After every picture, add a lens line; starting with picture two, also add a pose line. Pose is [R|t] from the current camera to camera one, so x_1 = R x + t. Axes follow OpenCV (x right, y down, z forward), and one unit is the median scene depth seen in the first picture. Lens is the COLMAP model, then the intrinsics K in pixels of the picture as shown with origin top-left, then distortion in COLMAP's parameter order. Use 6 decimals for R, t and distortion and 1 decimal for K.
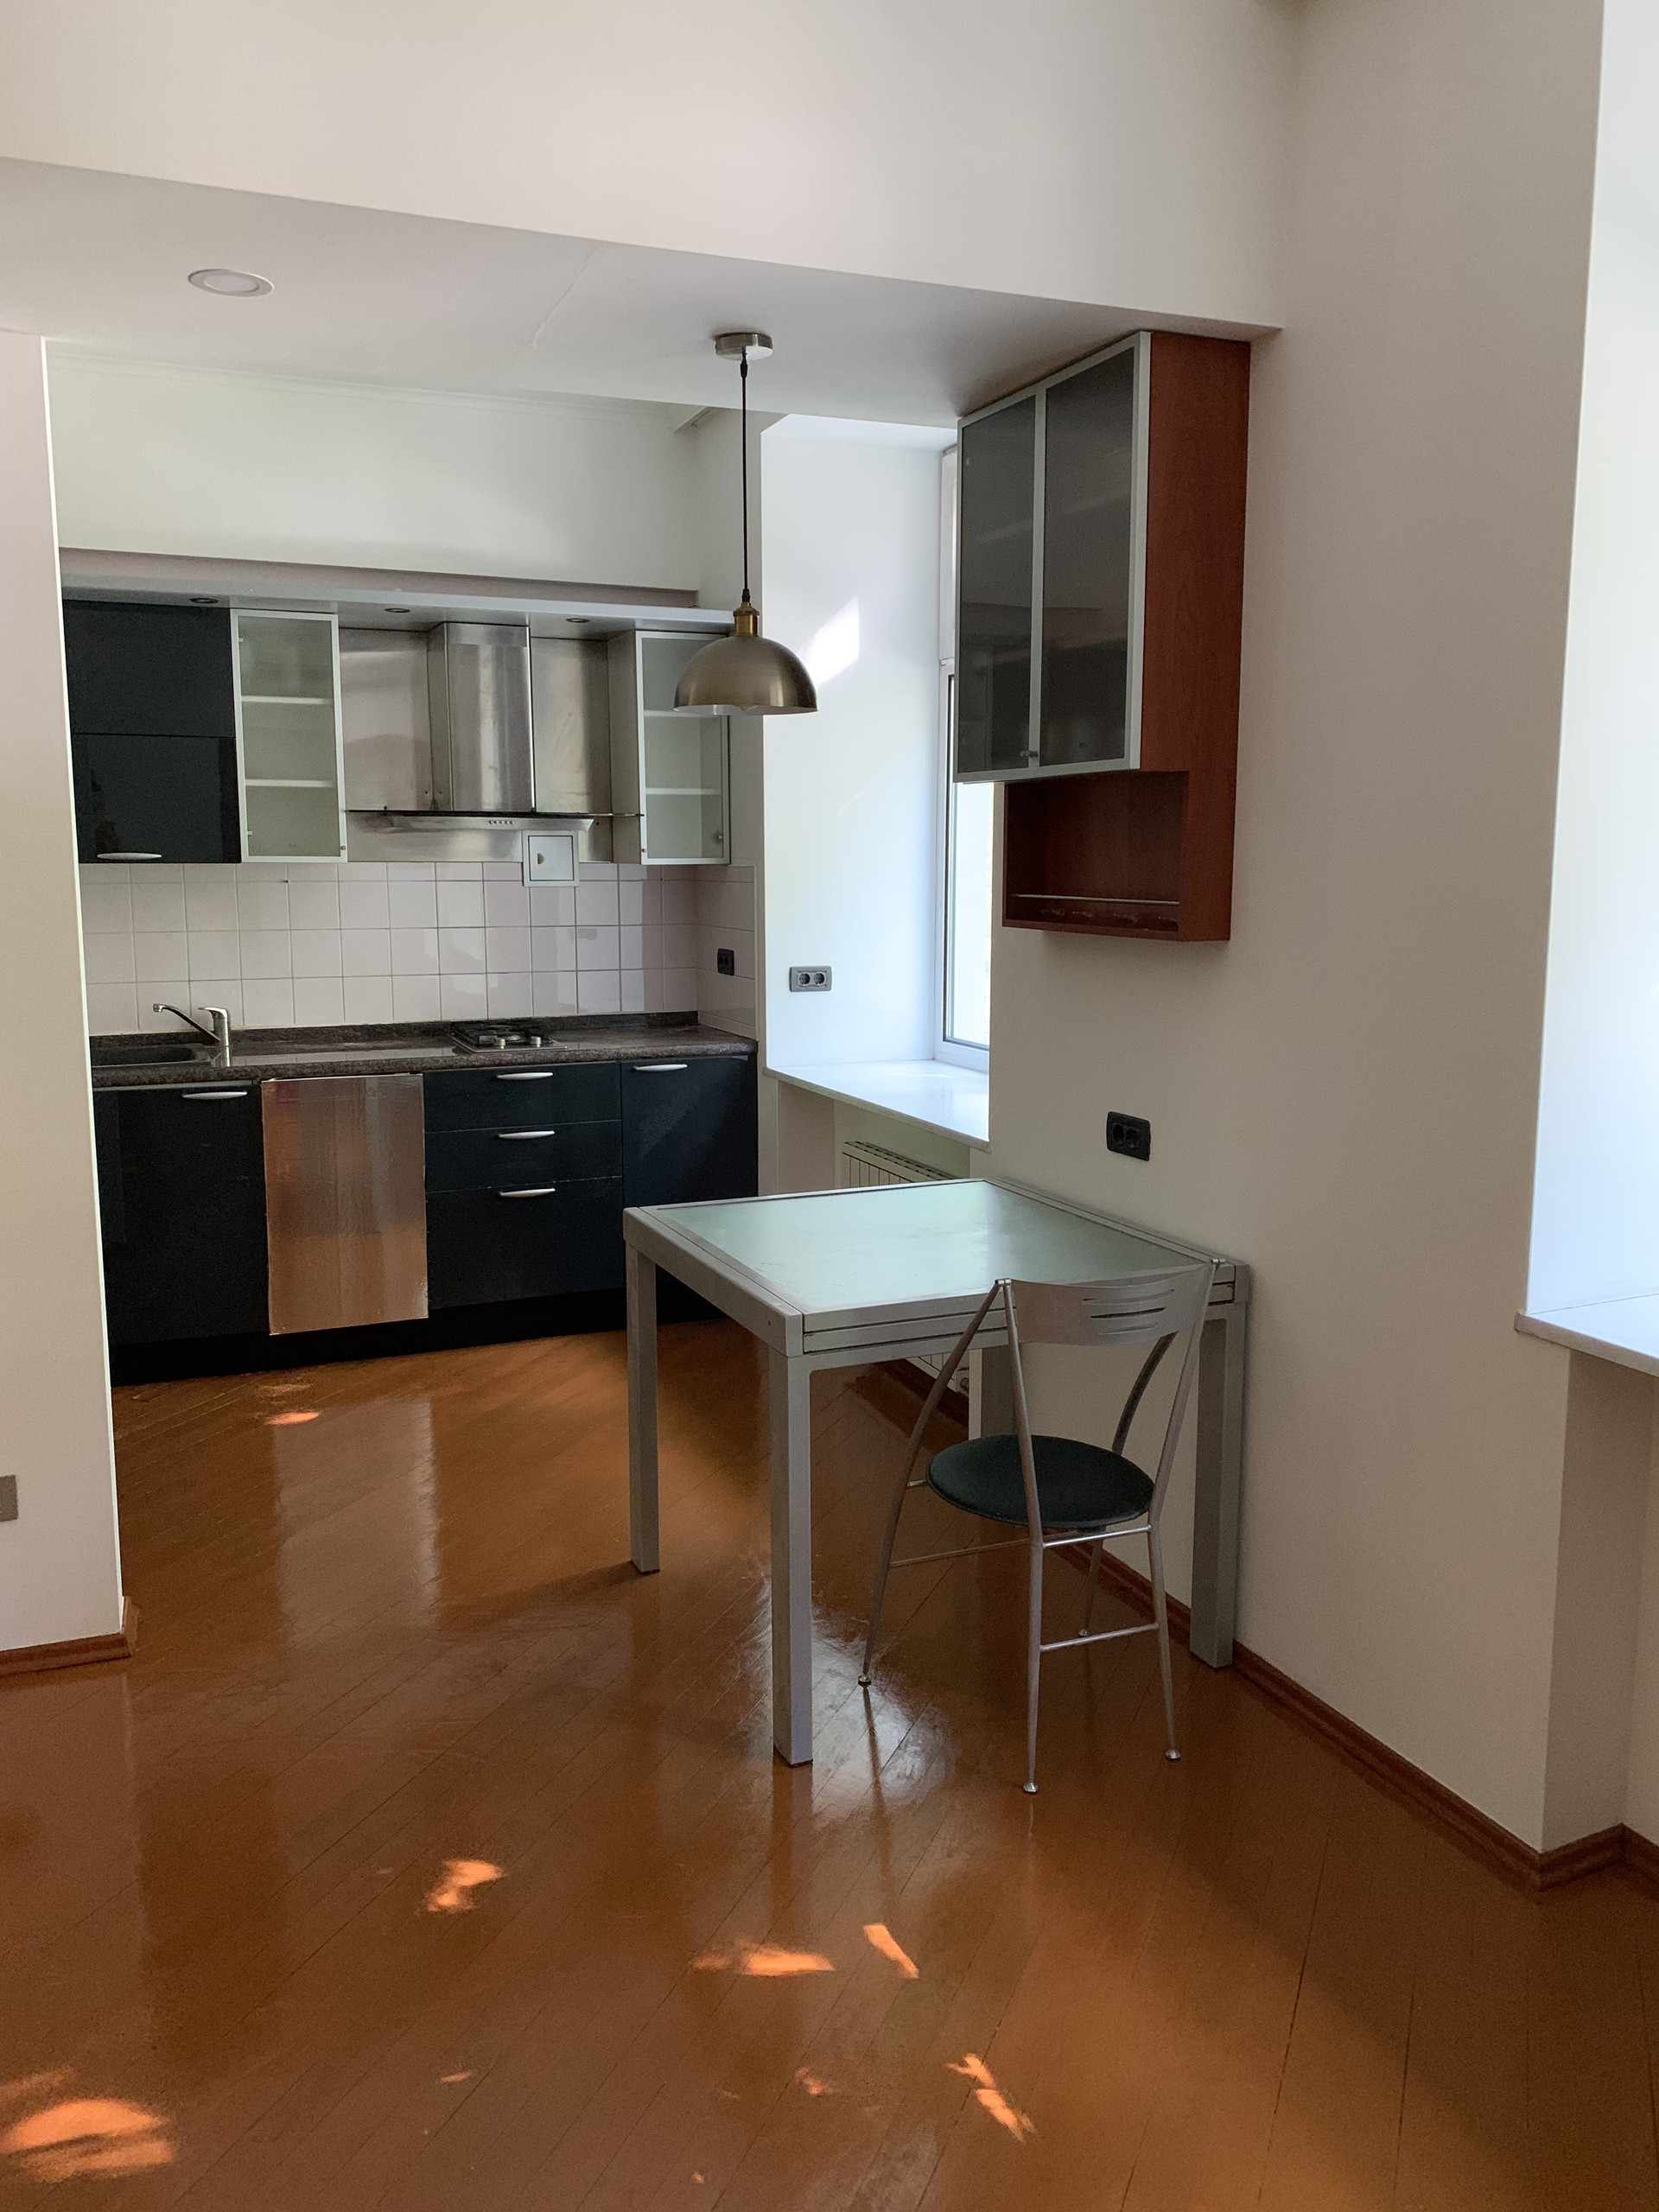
lens RADIAL K [[1671.3, 0, 819.4], [0, 1671.3, 1107.1], [0, 0, 1]] dist [0.118548, -0.269041]
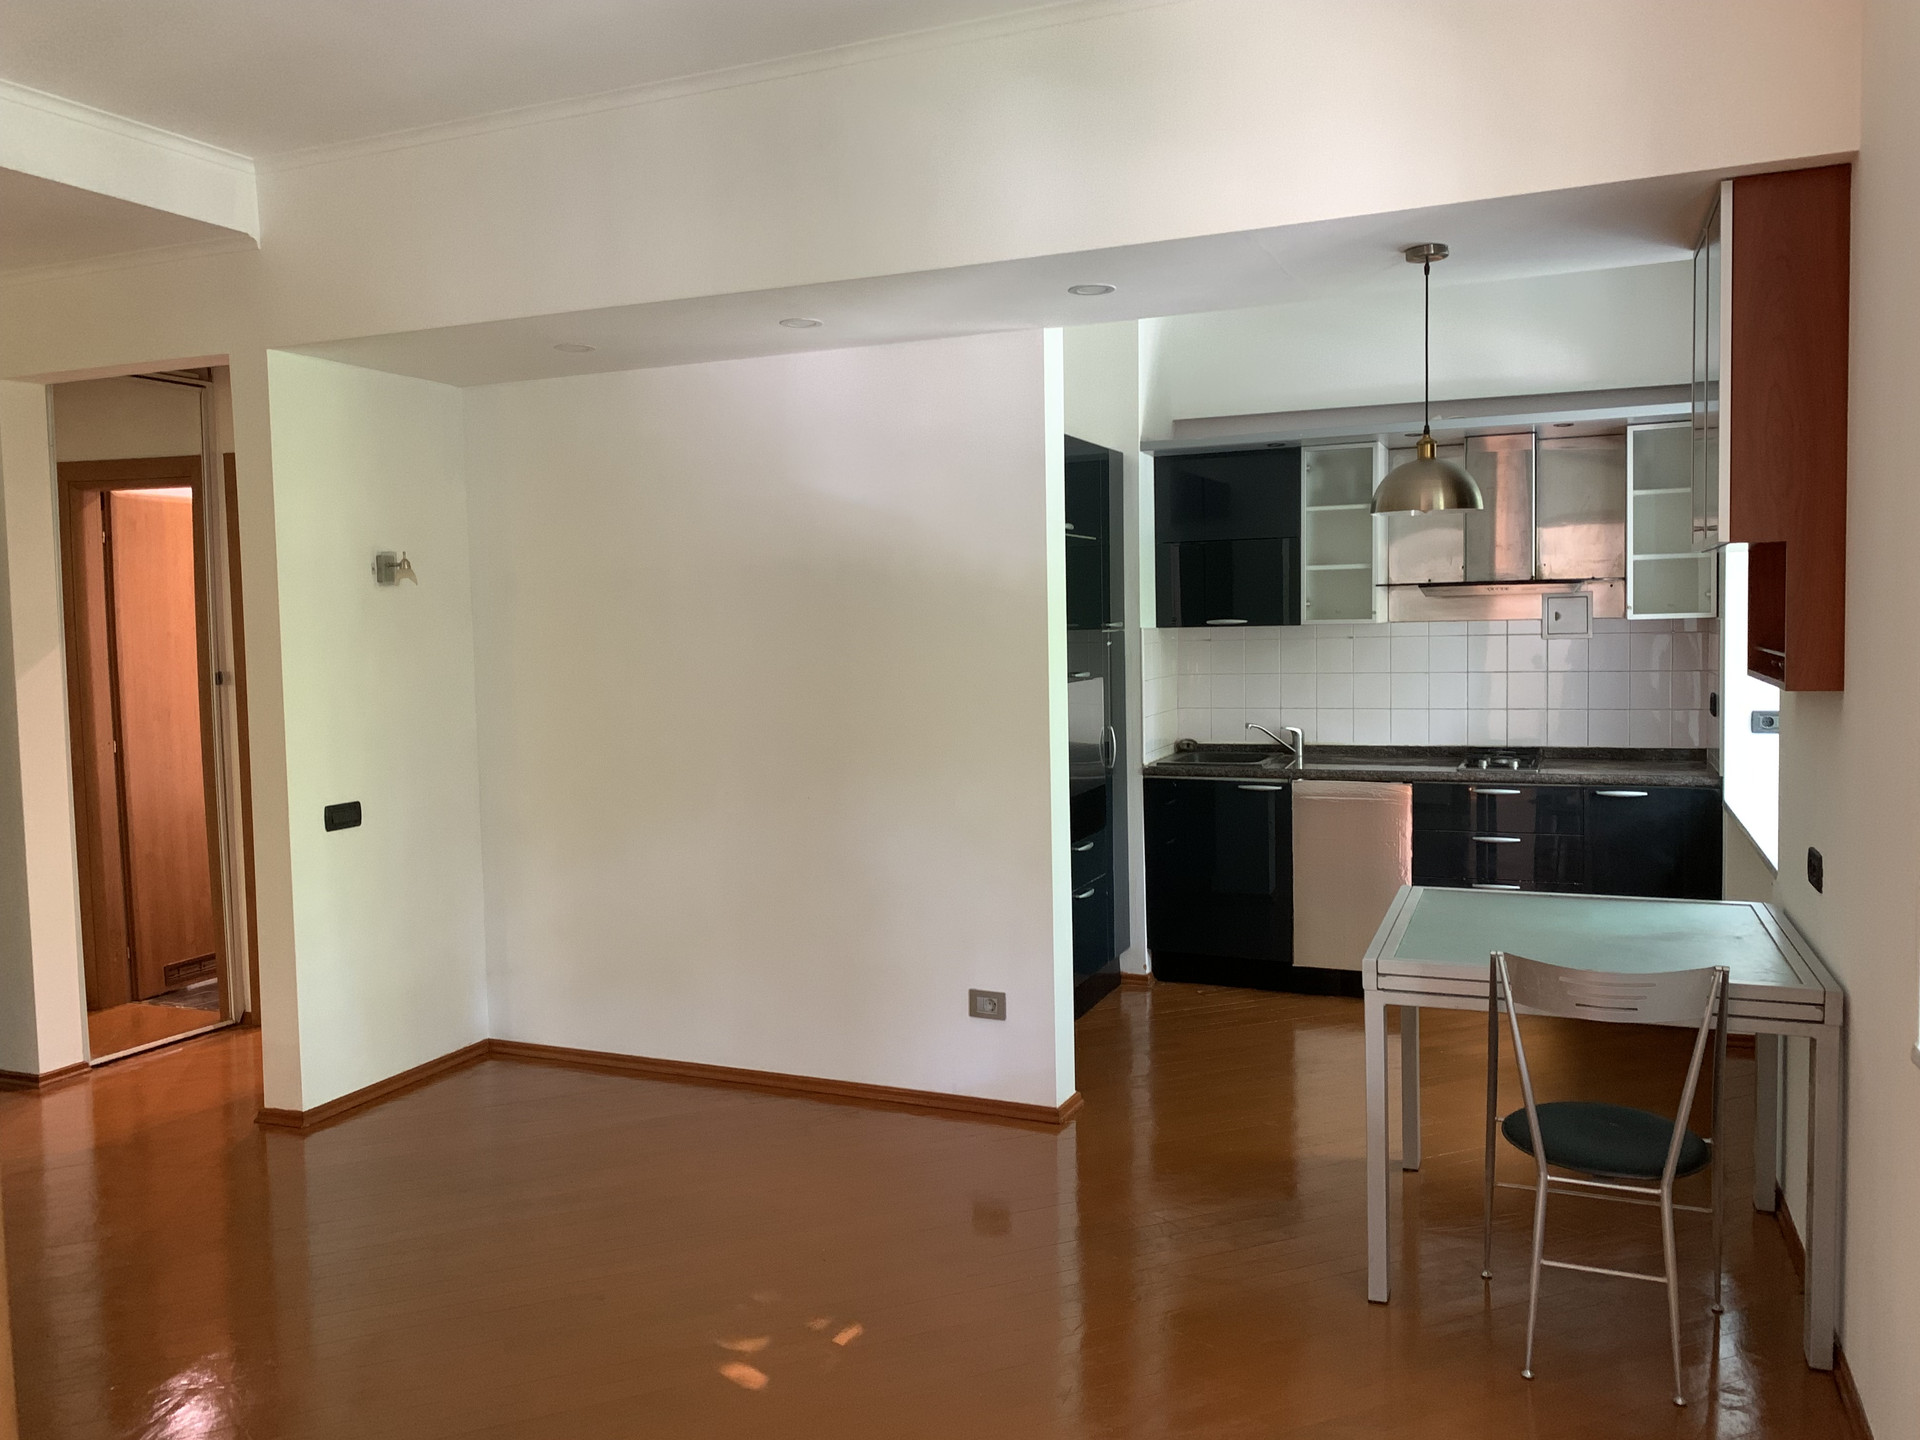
lens RADIAL K [[1450.7, 0, 961.3], [0, 1450.7, 710.1], [0, 0, 1]] dist [0.118548, -0.269041]
pose [[0.702419, 0.030348, -0.711117, 0.306215], [-0.086391, 0.995339, -0.042856, 0.002007], [0.706502, 0.091537, 0.701767, -0.041165]]
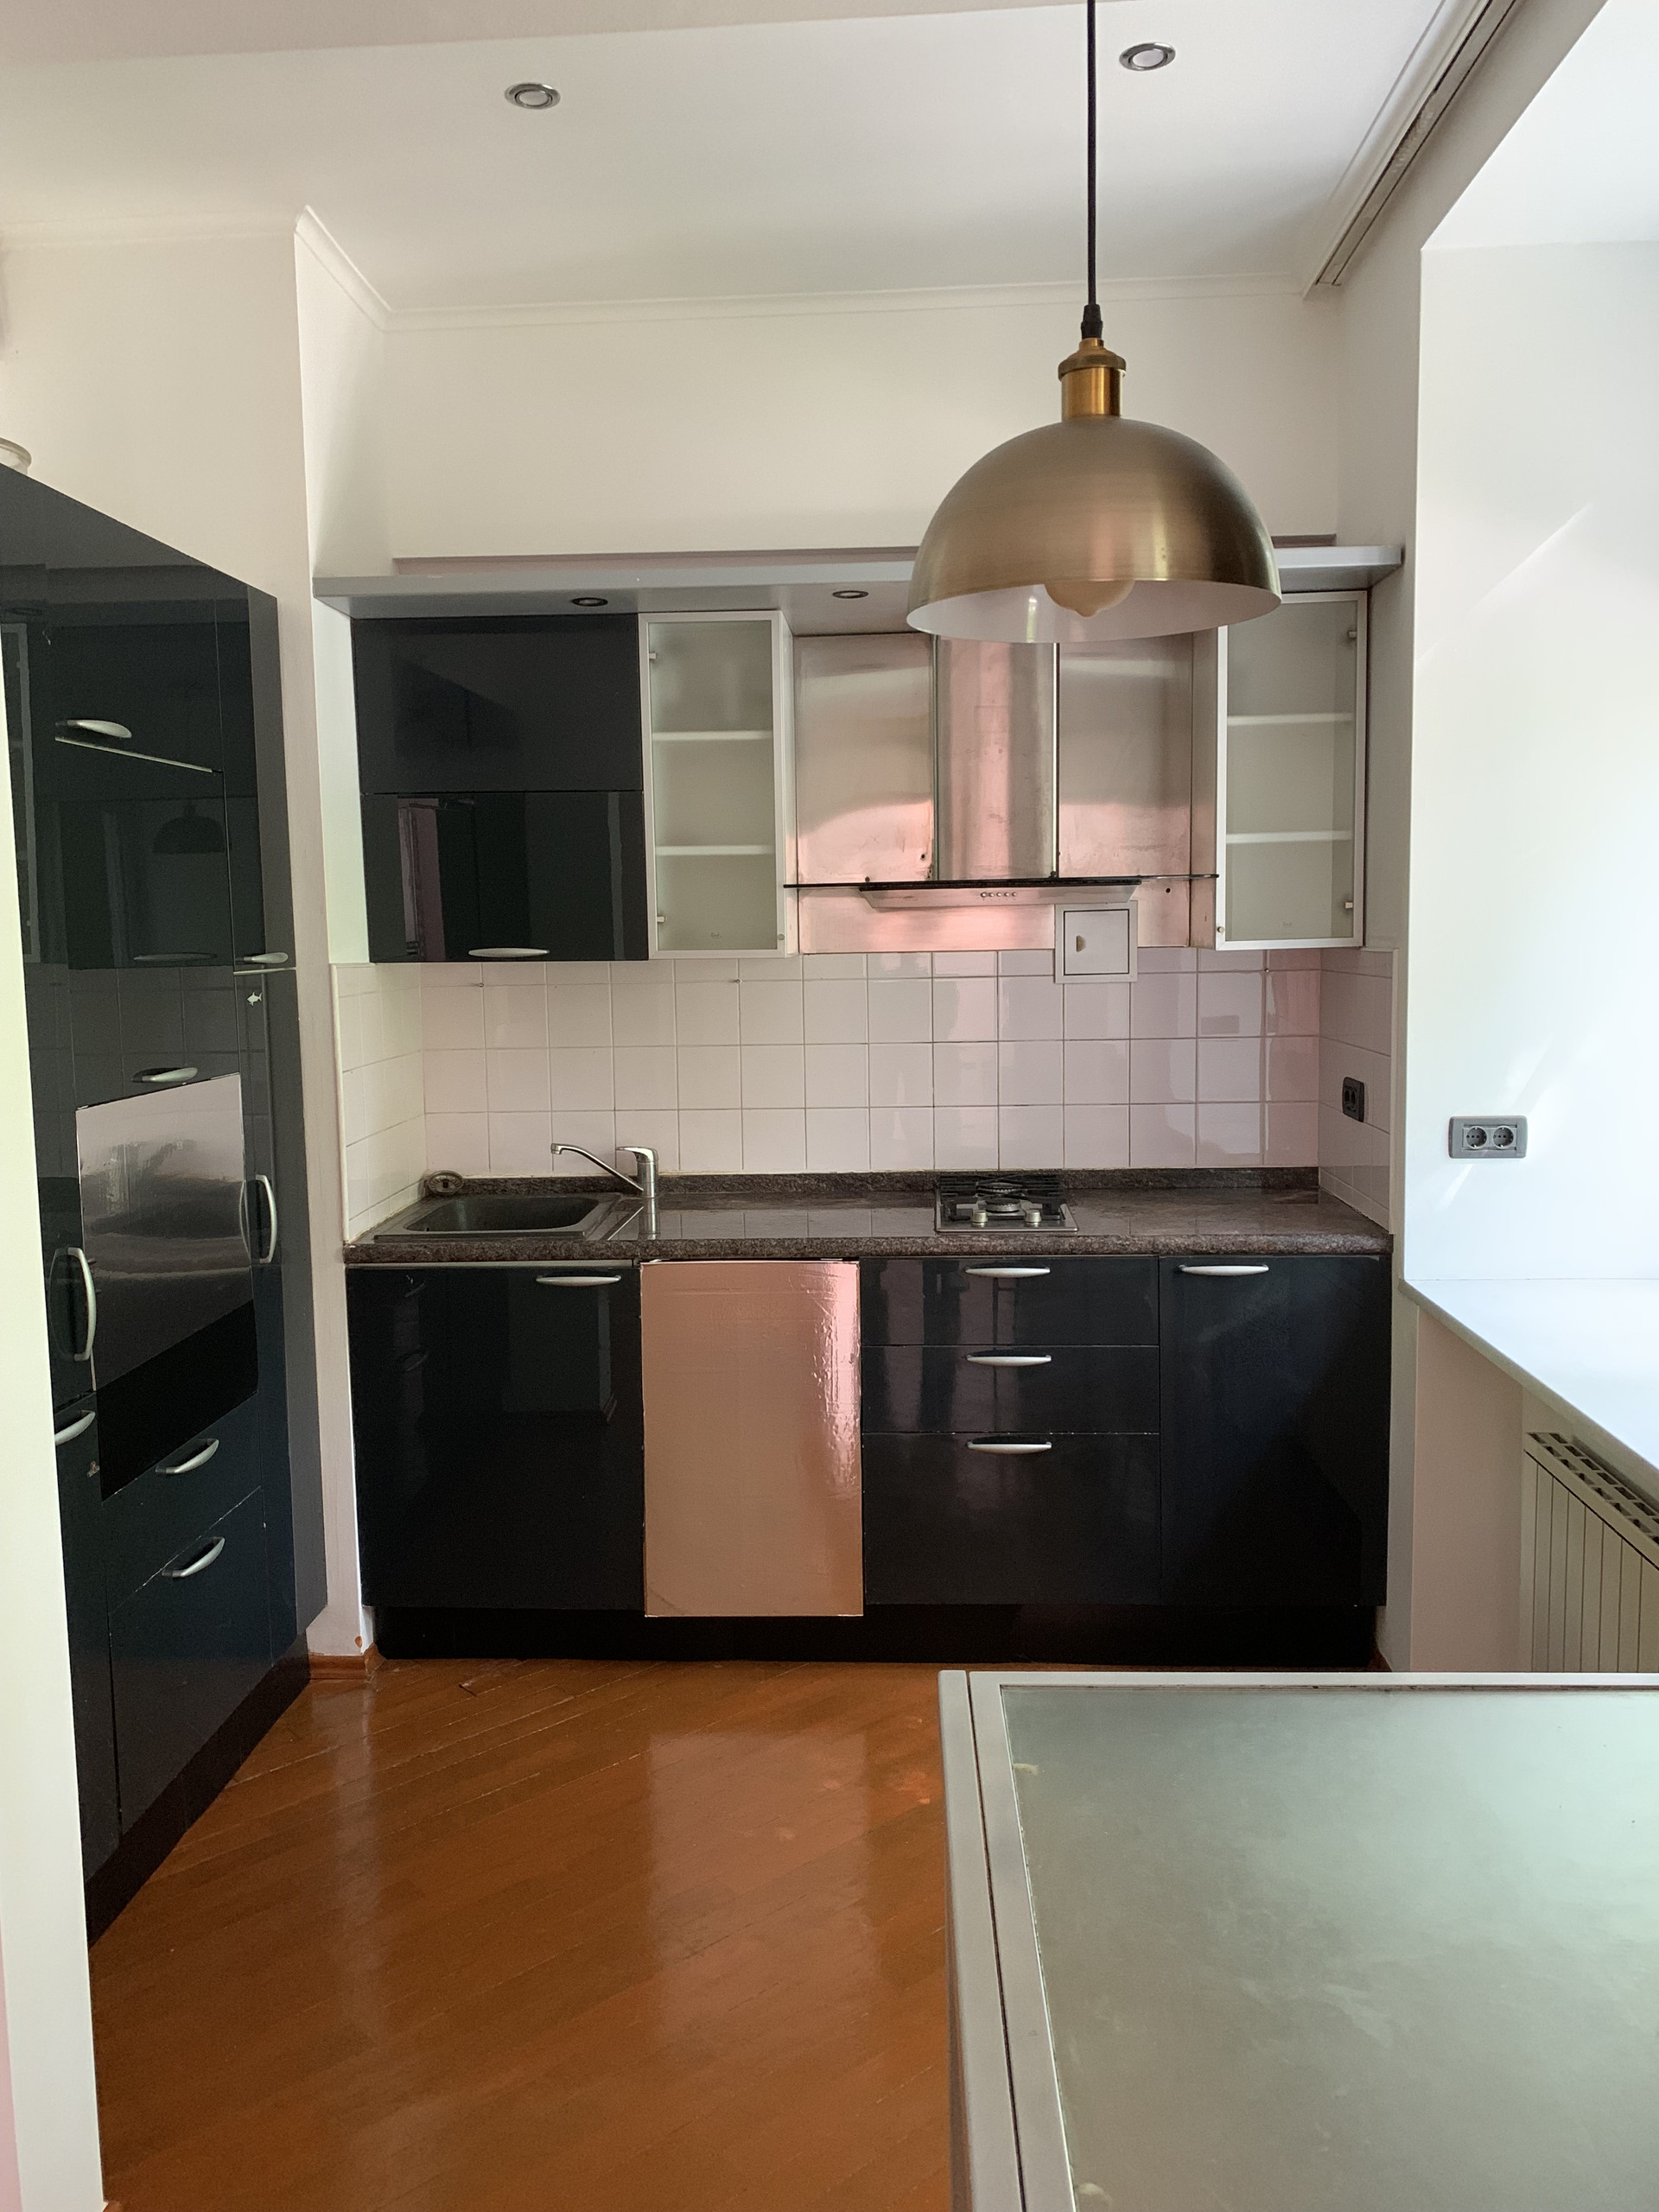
lens RADIAL K [[1671.3, 0, 819.4], [0, 1671.3, 1107.1], [0, 0, 1]] dist [0.118548, -0.269041]
pose [[0.899692, 0.032021, -0.435350, 0.043538], [-0.048025, 0.998513, -0.025806, -0.061307], [0.433876, 0.044125, 0.899891, 0.355779]]
